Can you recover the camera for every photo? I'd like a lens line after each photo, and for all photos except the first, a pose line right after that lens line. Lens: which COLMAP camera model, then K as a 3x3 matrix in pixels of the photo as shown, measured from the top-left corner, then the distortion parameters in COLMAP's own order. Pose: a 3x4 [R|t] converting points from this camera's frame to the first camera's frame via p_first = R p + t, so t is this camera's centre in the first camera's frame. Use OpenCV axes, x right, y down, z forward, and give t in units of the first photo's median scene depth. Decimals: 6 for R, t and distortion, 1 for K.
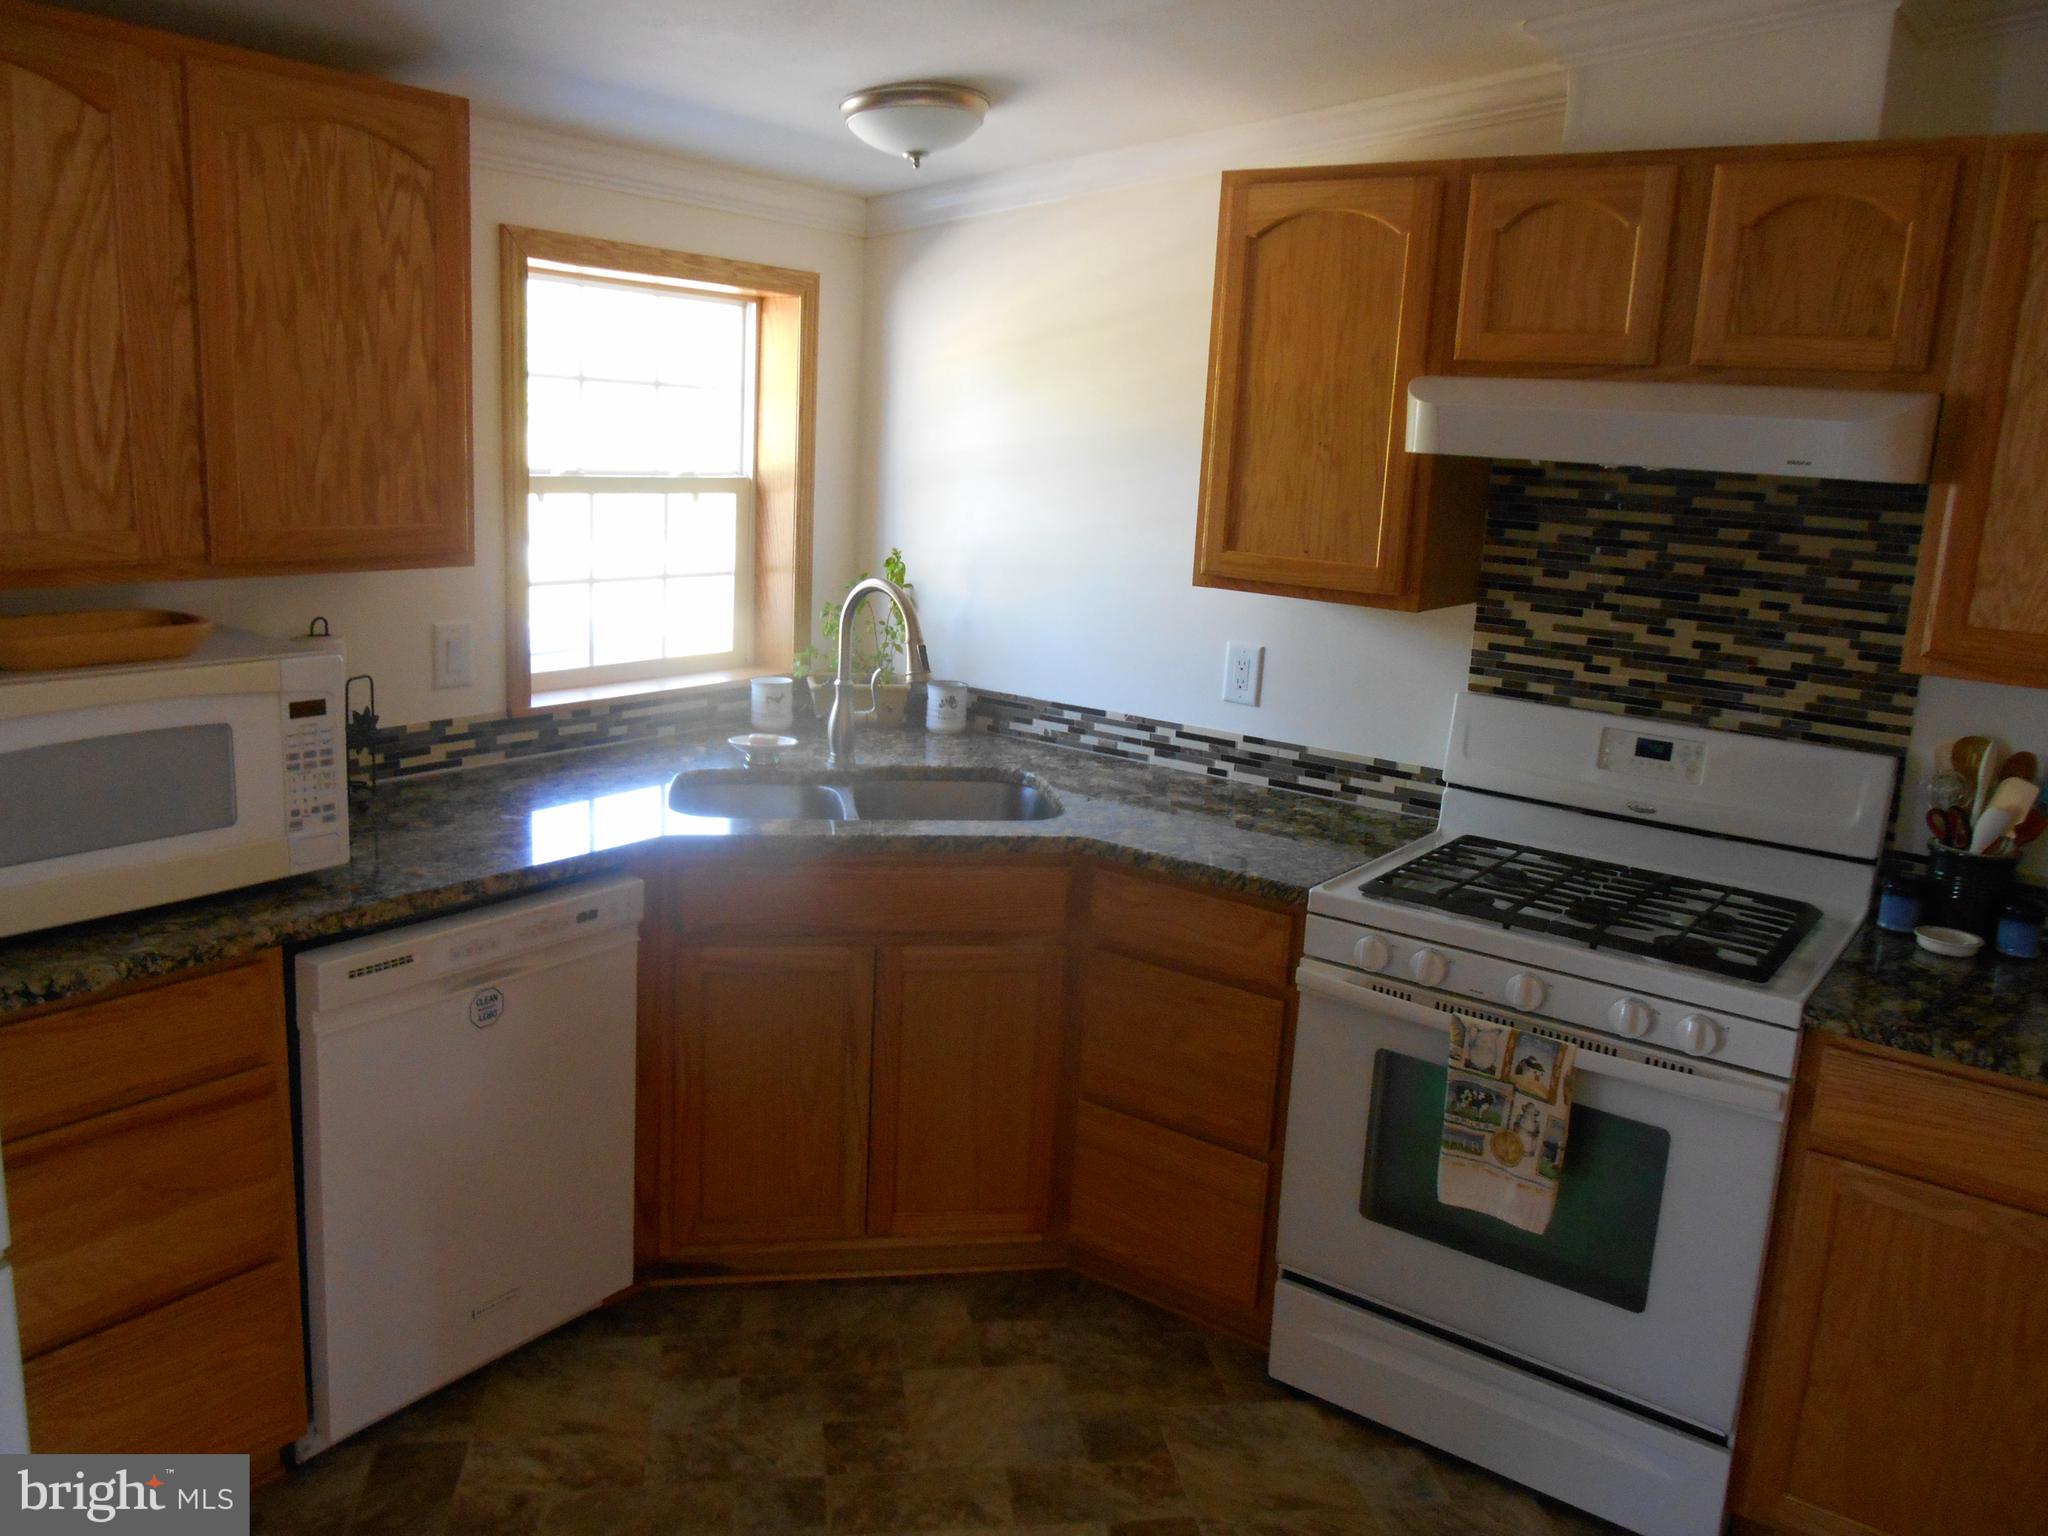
lens RADIAL K [[1582.9, 0, 1026.1], [0, 1582.9, 752.6], [0, 0, 1]] dist [-0.031311, 0.019120]
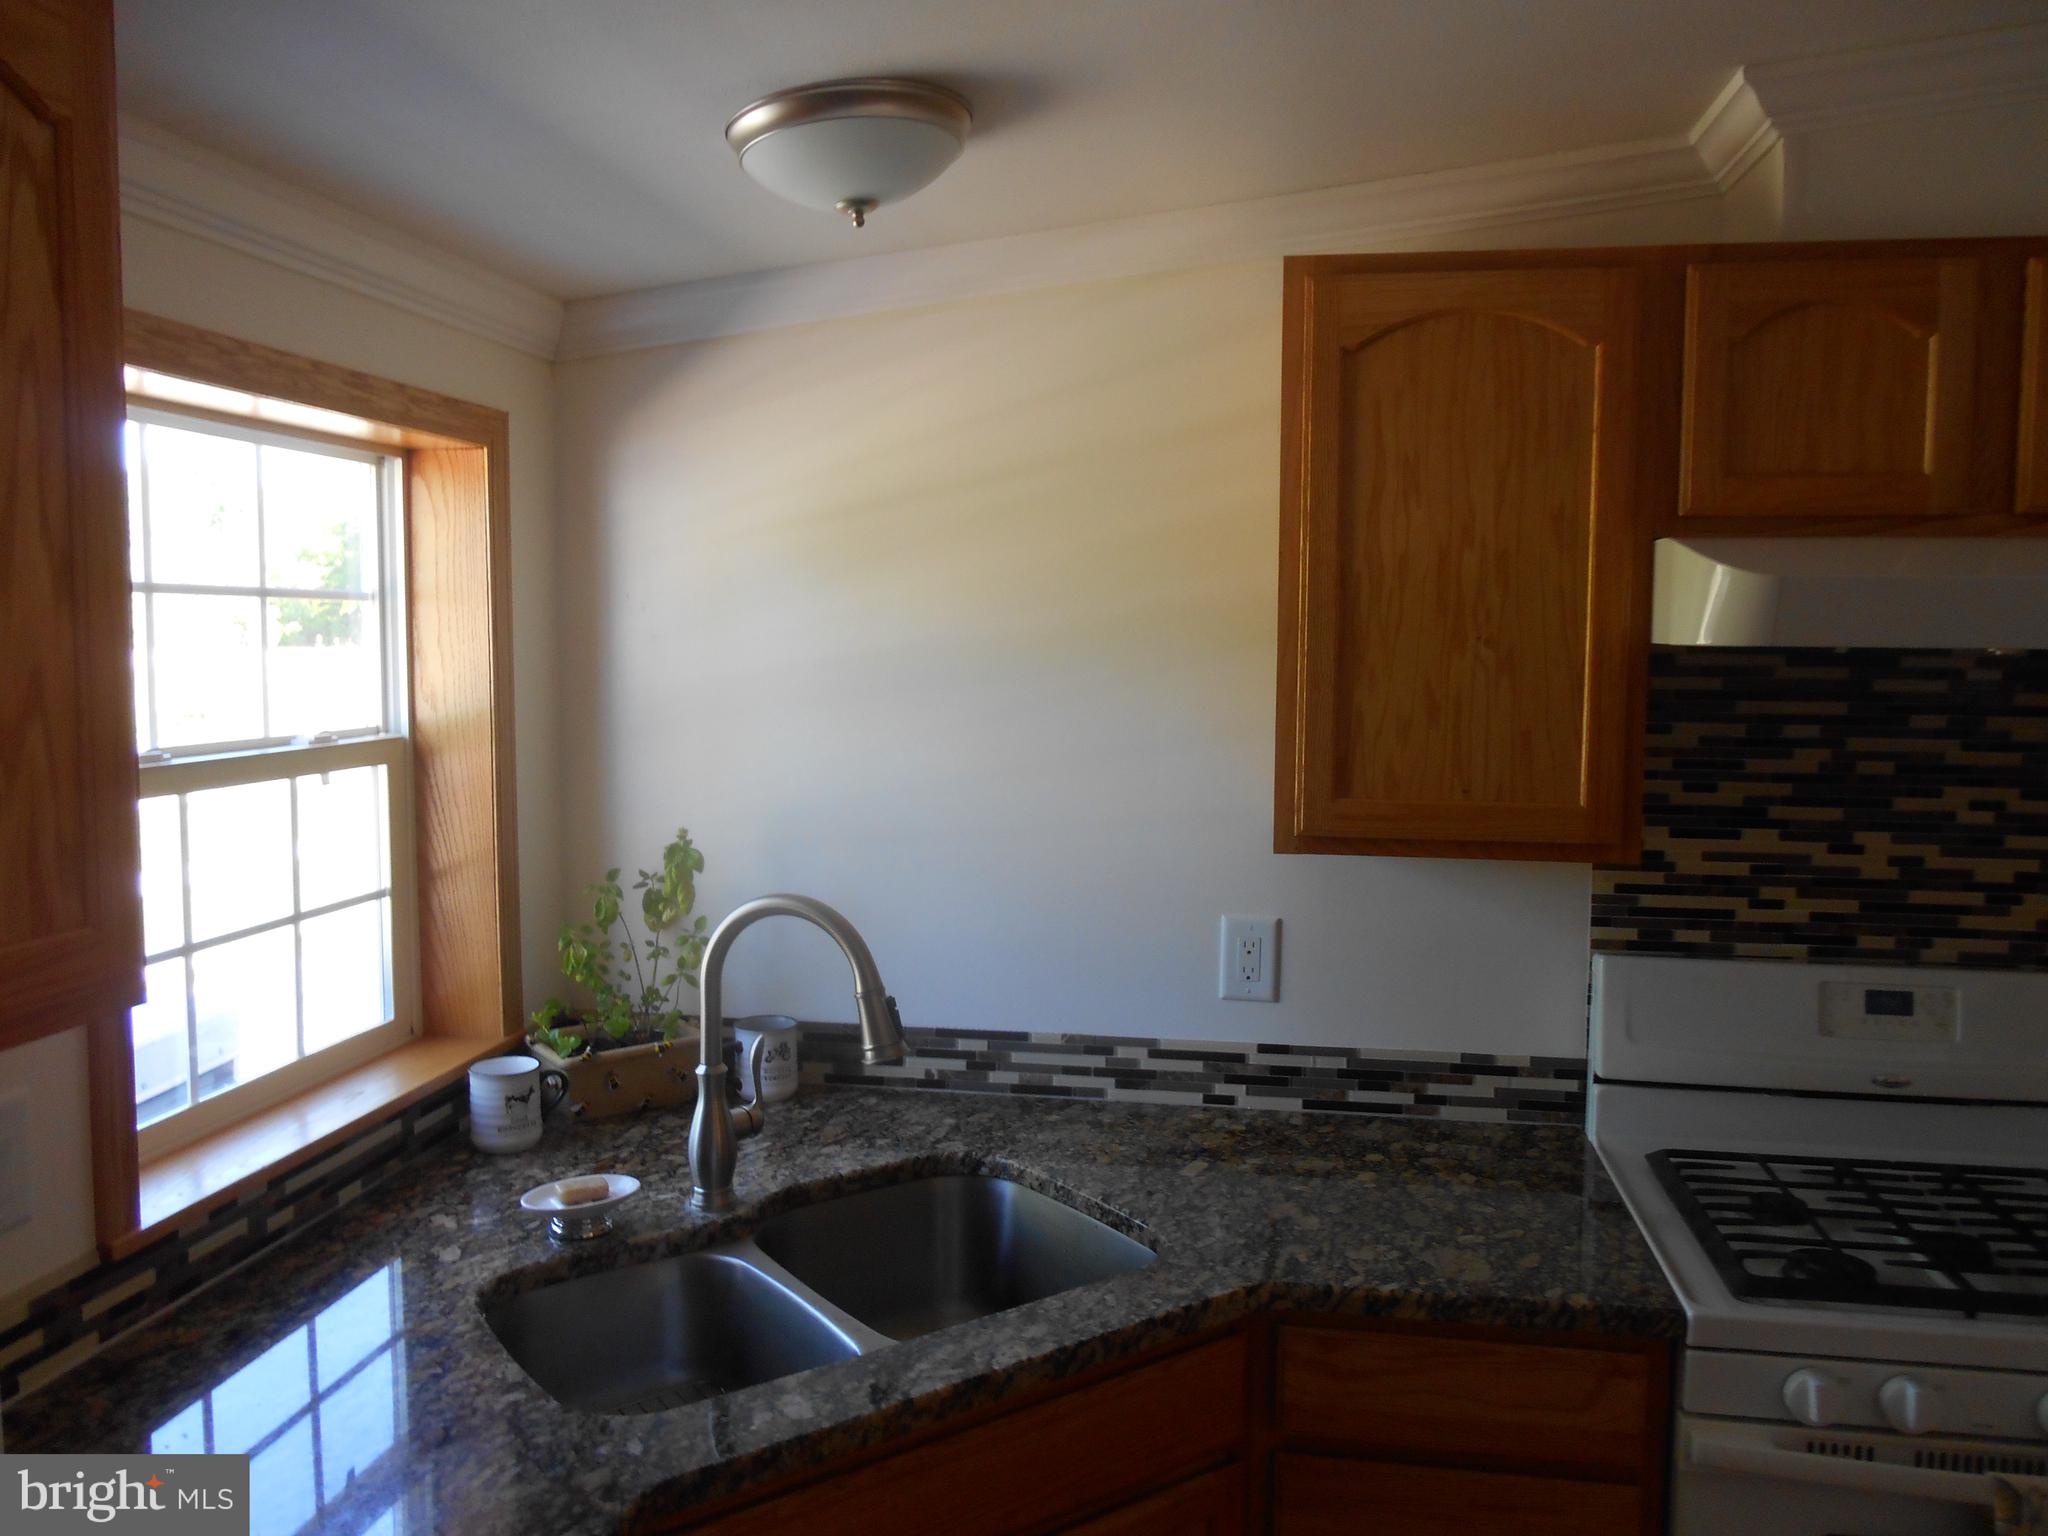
lens RADIAL K [[1582.9, 0, 1027.6], [0, 1582.9, 756.6], [0, 0, 1]] dist [-0.031311, 0.019120]
pose [[0.895683, -0.085542, 0.436387, -0.299534], [0.131789, 0.988301, -0.076765, -0.115148], [-0.424716, 0.126268, 0.896478, 0.459694]]
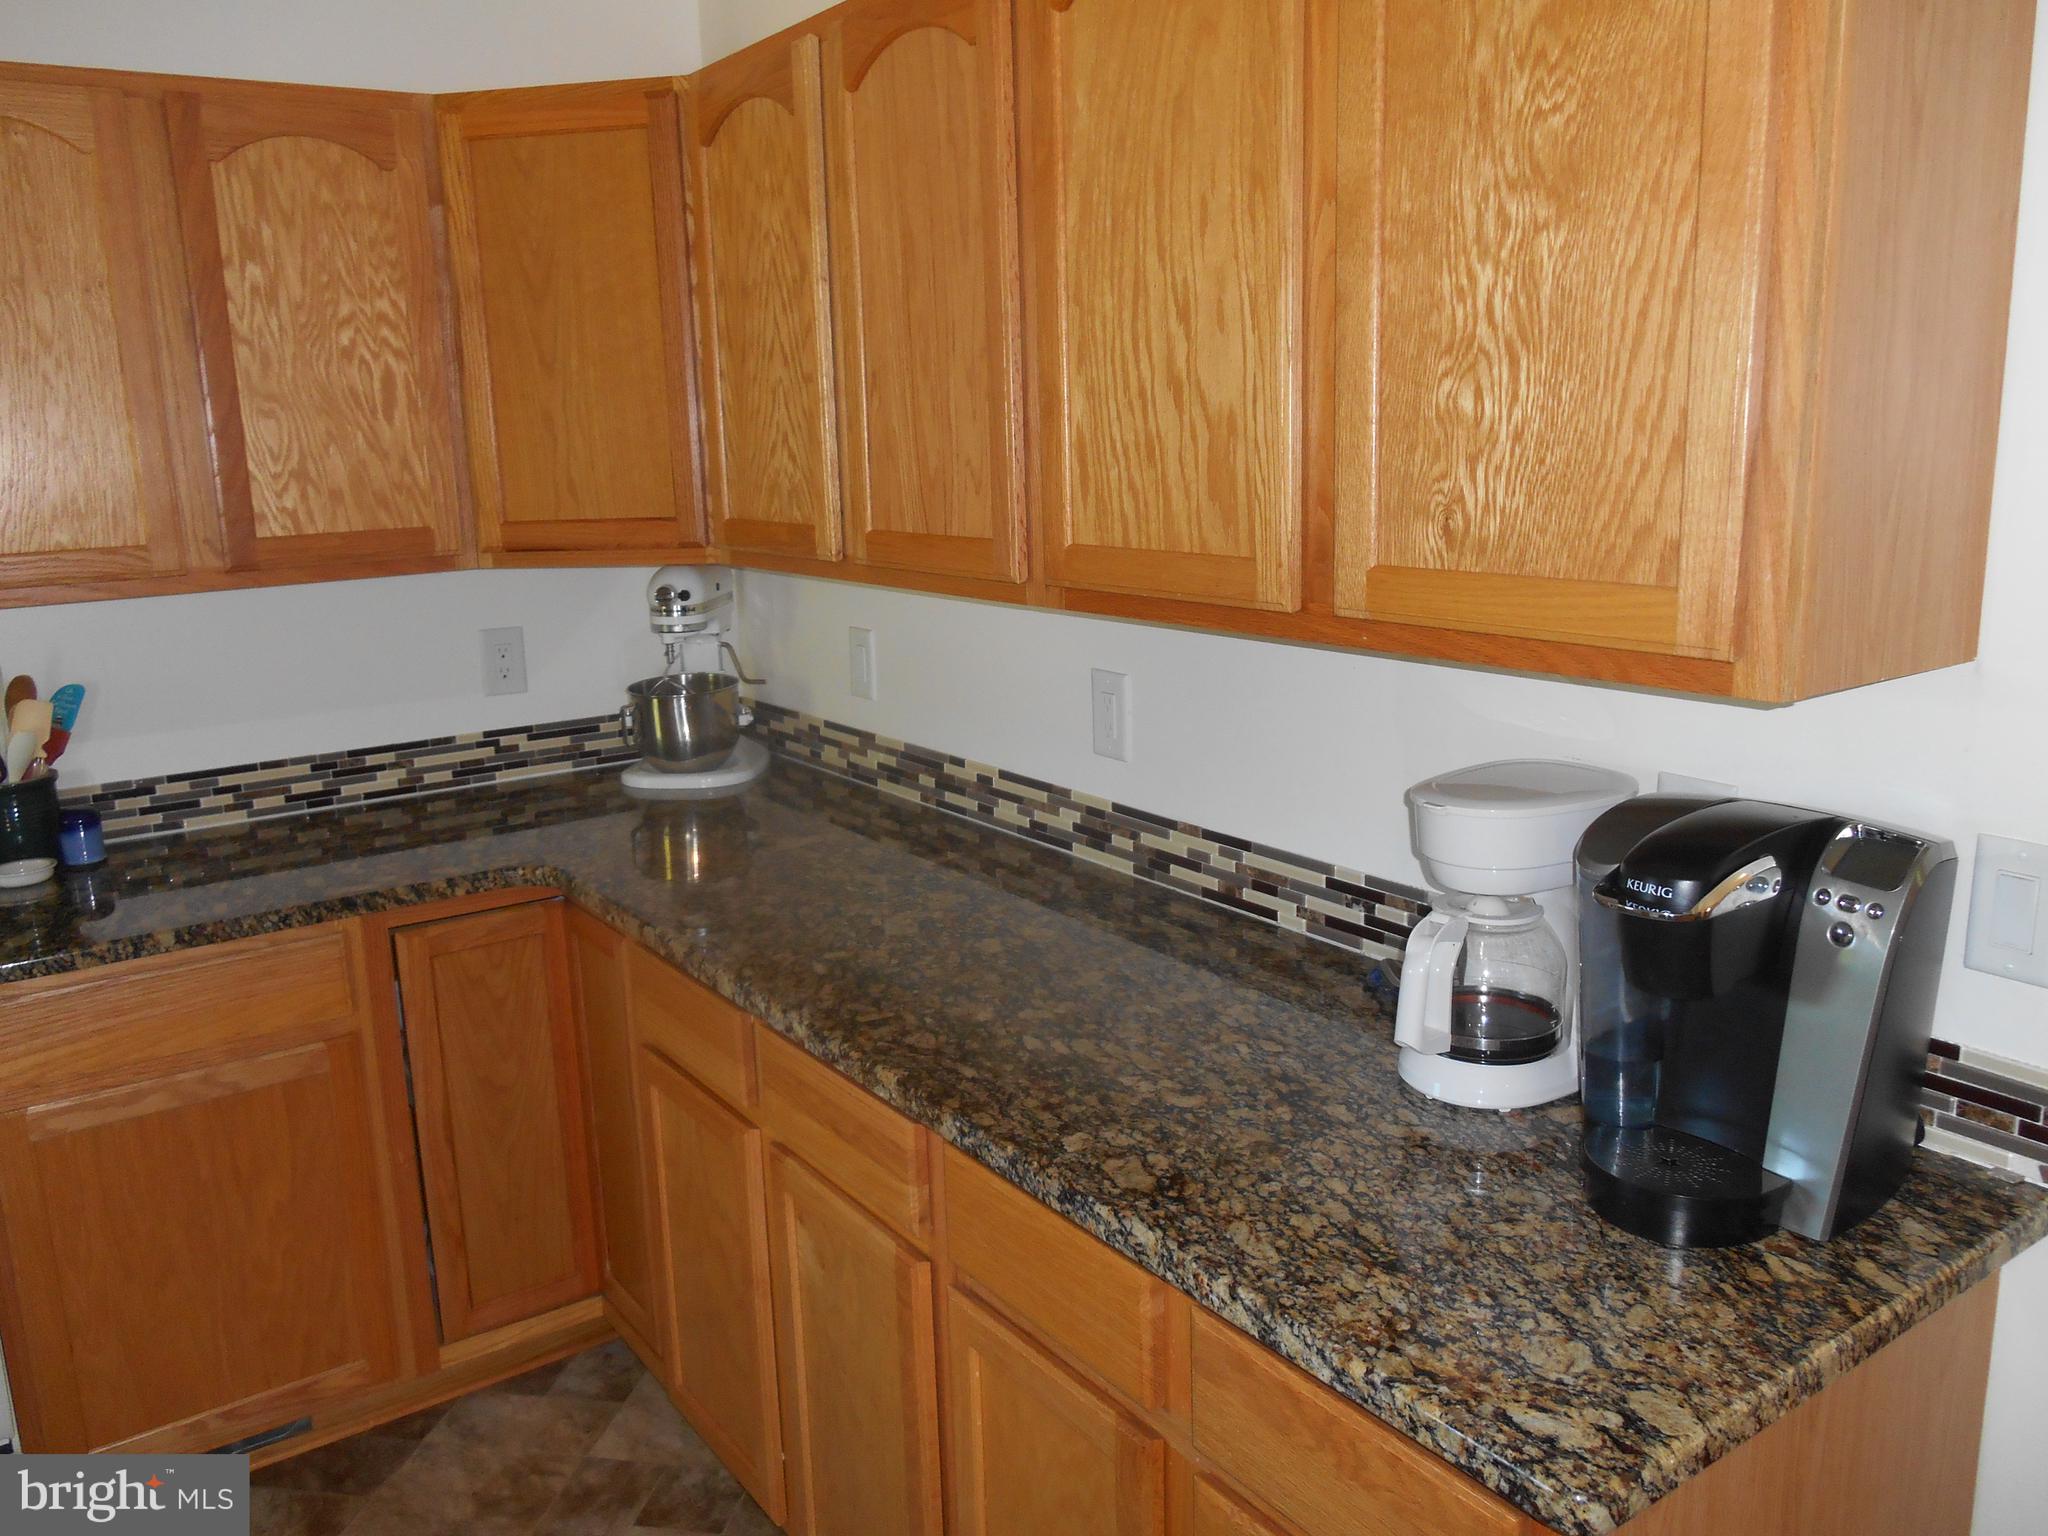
lens RADIAL K [[1582.9, 0, 1021.8], [0, 1582.9, 754.2], [0, 0, 1]] dist [-0.031311, 0.019120]
pose [[0.322627, -0.259265, 0.910326, -0.084084], [0.243035, 0.952201, 0.185058, 0.015772], [-0.914793, 0.161536, 0.370217, 0.029449]]
